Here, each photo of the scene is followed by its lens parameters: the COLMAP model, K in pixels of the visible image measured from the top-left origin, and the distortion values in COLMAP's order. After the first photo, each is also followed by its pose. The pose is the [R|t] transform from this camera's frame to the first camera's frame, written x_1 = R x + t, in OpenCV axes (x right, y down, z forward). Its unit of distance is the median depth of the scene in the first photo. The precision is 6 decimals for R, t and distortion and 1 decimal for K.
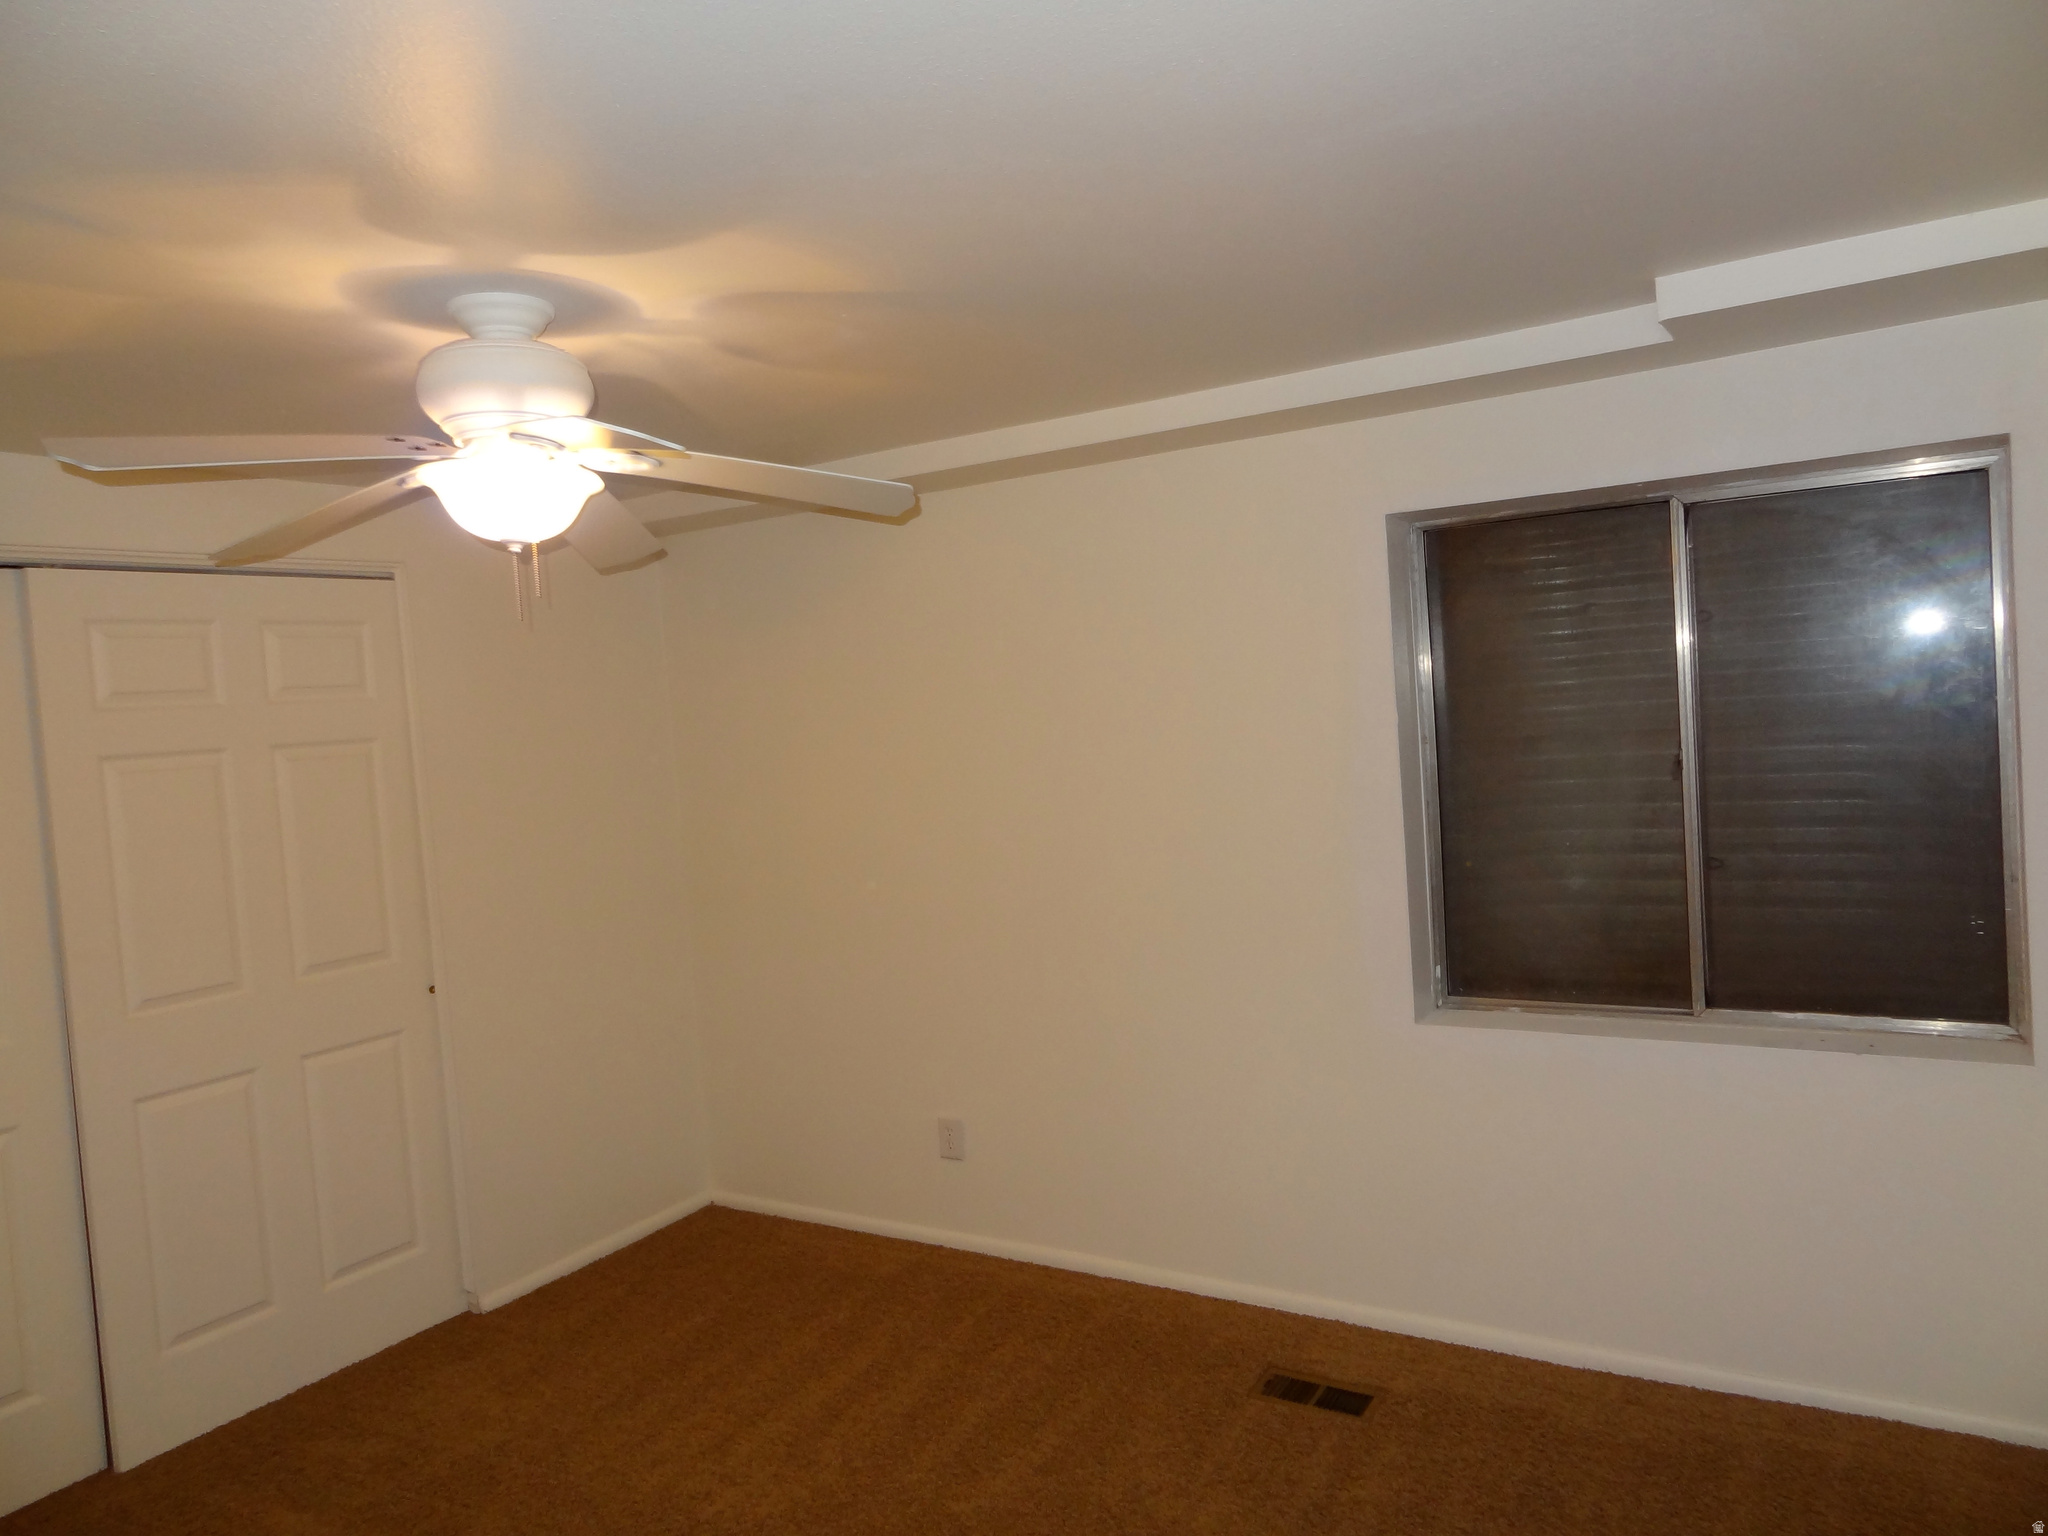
lens RADIAL K [[1421.7, 0, 1028.3], [0, 1421.7, 759.0], [0, 0, 1]] dist [-0.000017, 0.004161]
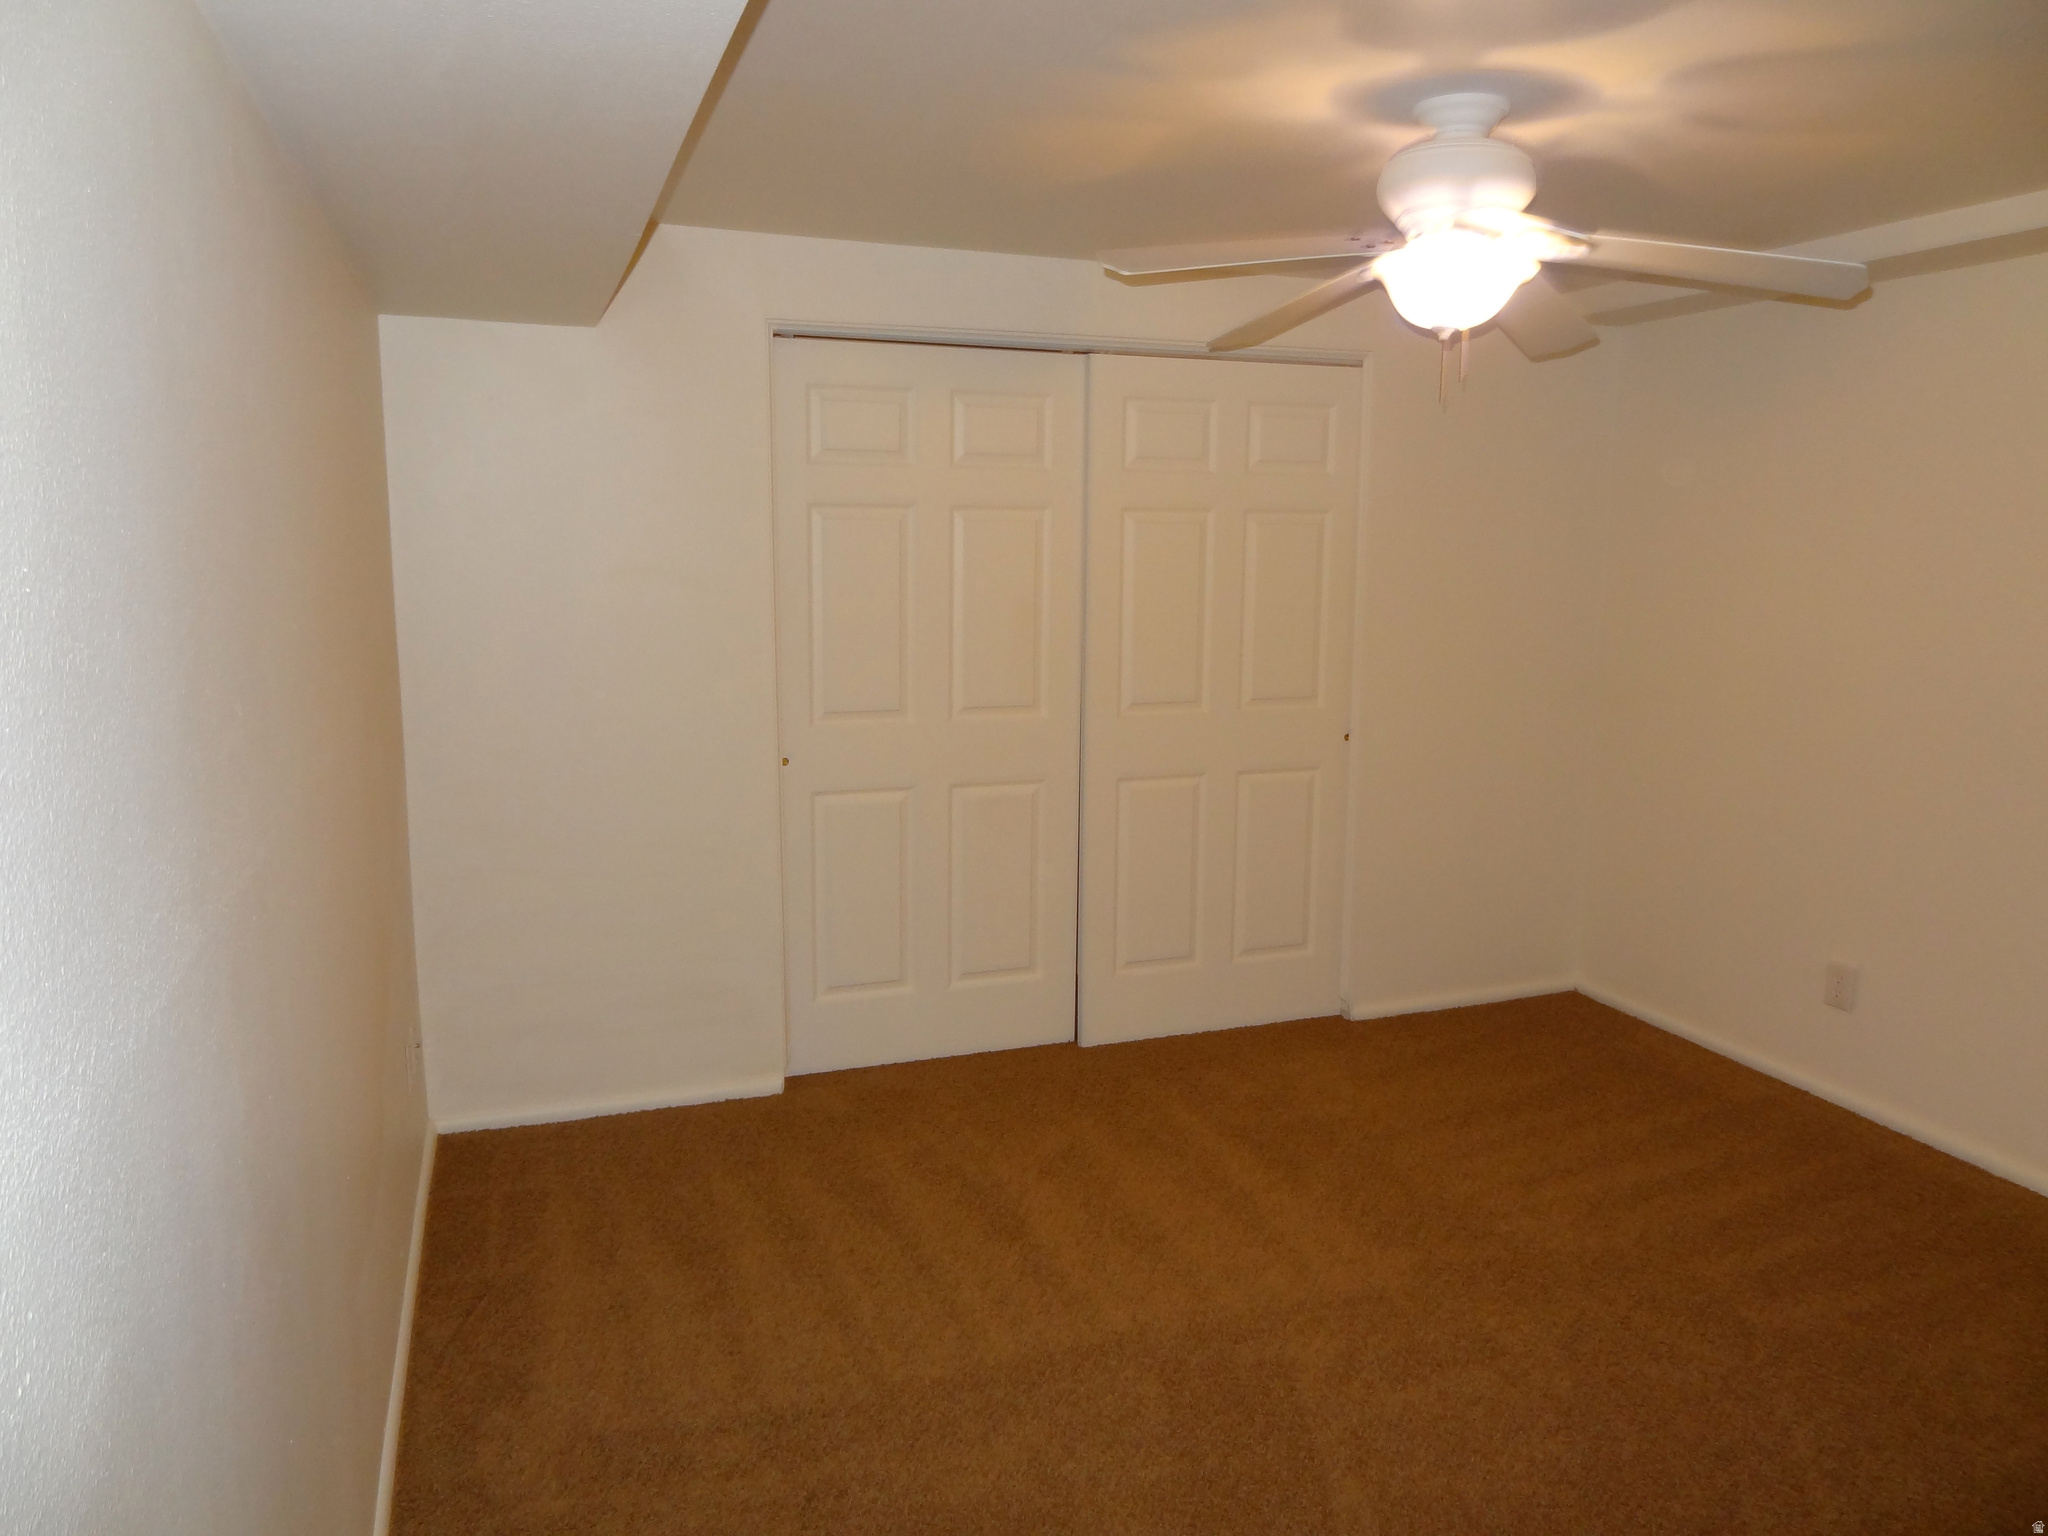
lens RADIAL K [[1421.7, 0, 1028.3], [0, 1421.7, 759.0], [0, 0, 1]] dist [-0.000017, 0.004161]
pose [[0.789111, 0.173411, -0.589264, 0.074331], [-0.088713, 0.981439, 0.170022, 0.012381], [0.607810, -0.081891, 0.789848, -0.076007]]
